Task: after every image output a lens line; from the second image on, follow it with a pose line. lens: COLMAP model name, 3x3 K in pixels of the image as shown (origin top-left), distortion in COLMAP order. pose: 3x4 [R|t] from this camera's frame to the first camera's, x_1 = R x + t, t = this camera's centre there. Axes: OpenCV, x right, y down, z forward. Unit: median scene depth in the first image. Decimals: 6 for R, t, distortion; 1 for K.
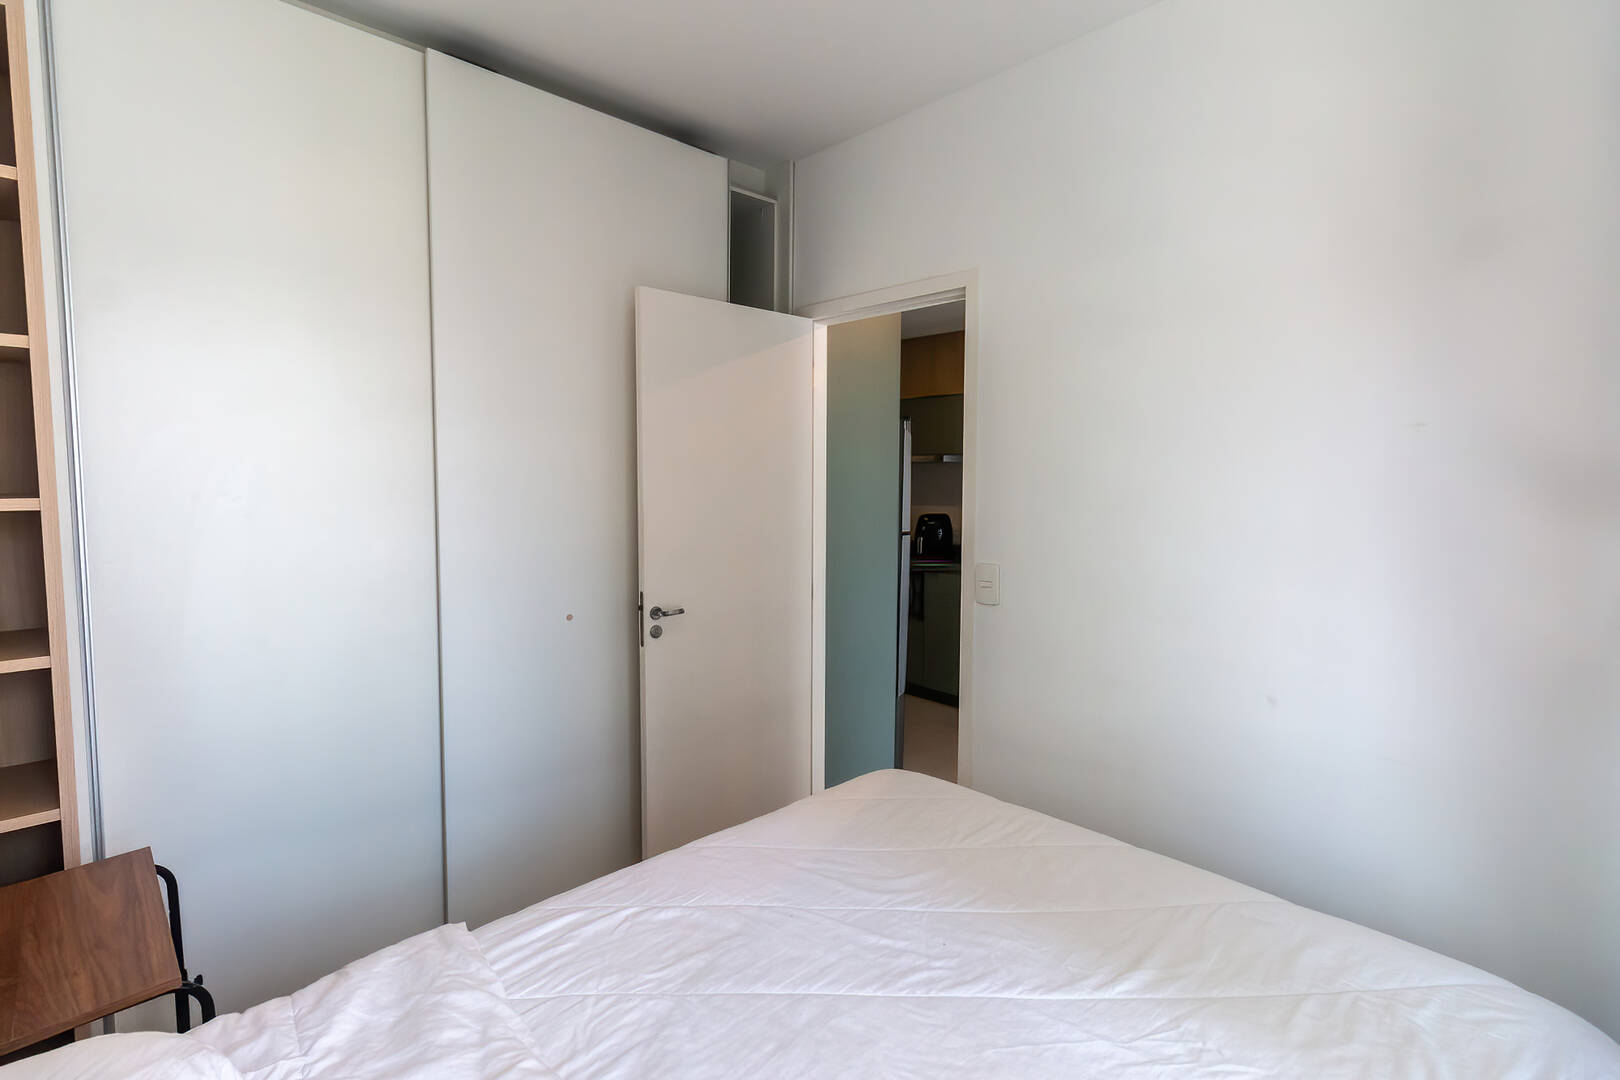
lens RADIAL K [[748.5, 0, 803.3], [0, 748.5, 533.3], [0, 0, 1]] dist [0.001701, 0.001395]
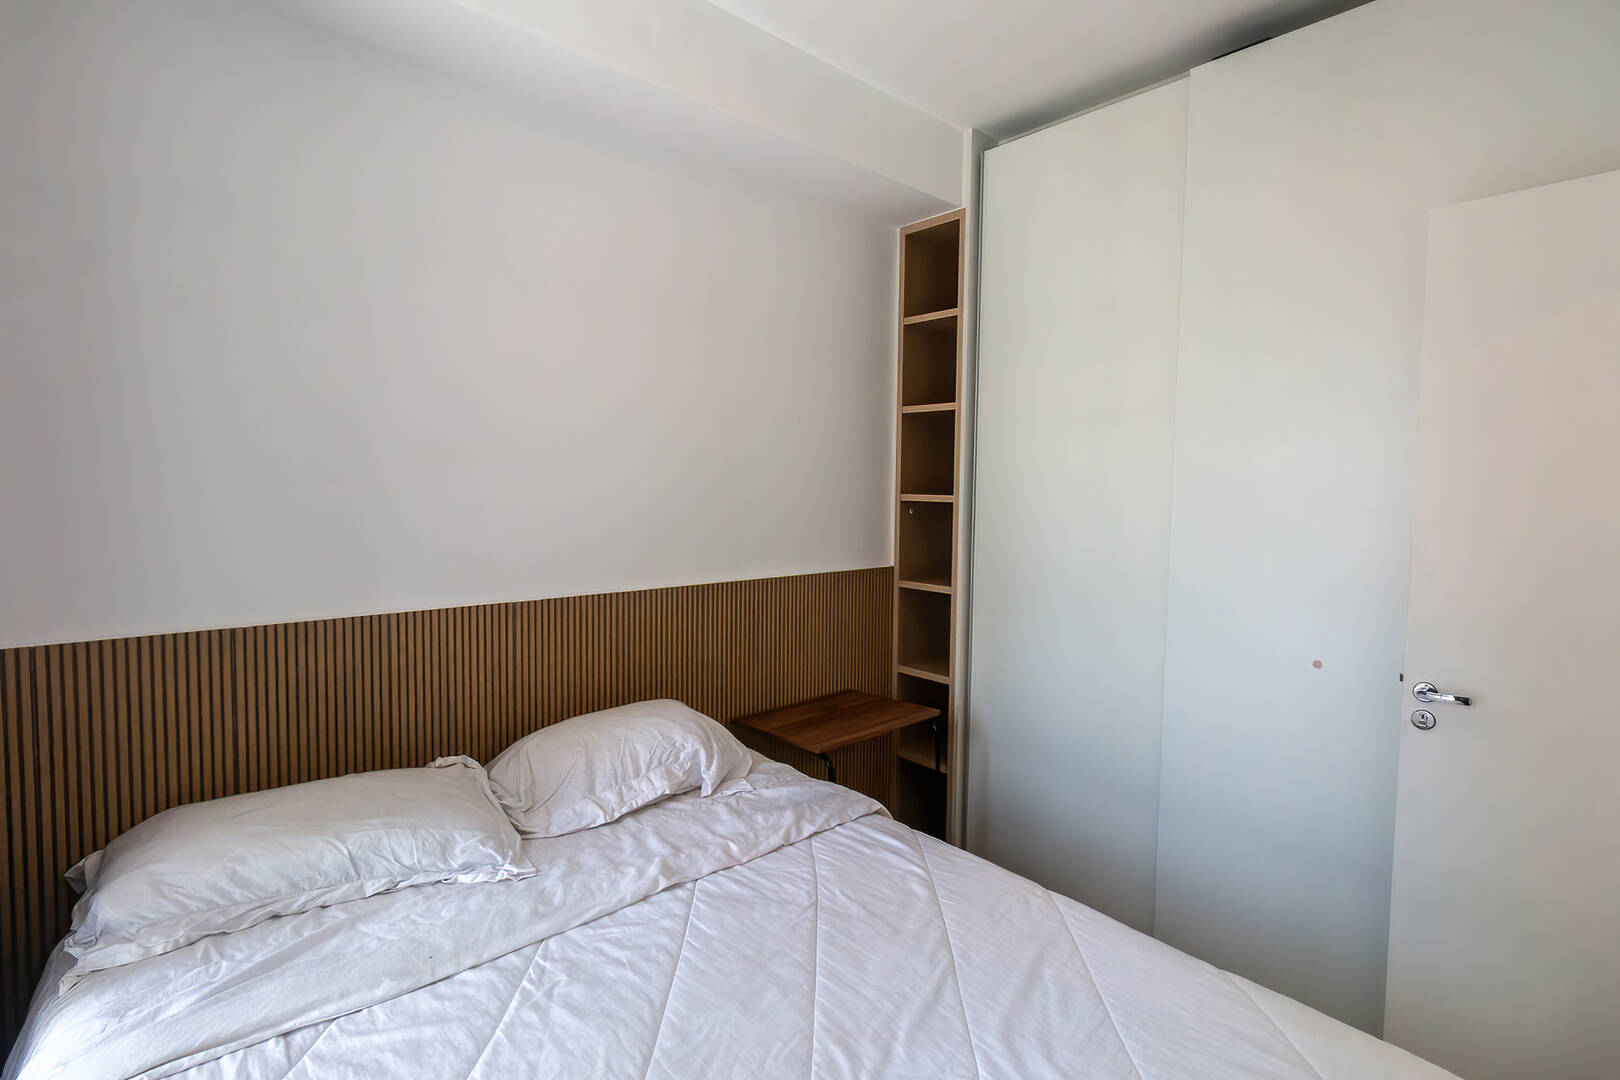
lens RADIAL K [[748.5, 0, 808.0], [0, 748.5, 532.8], [0, 0, 1]] dist [0.001701, 0.001395]
pose [[-0.002220, 0.066767, -0.997766, 0.943509], [-0.091991, 0.993524, 0.066688, -0.058960], [0.995757, 0.091934, 0.003936, 0.877705]]
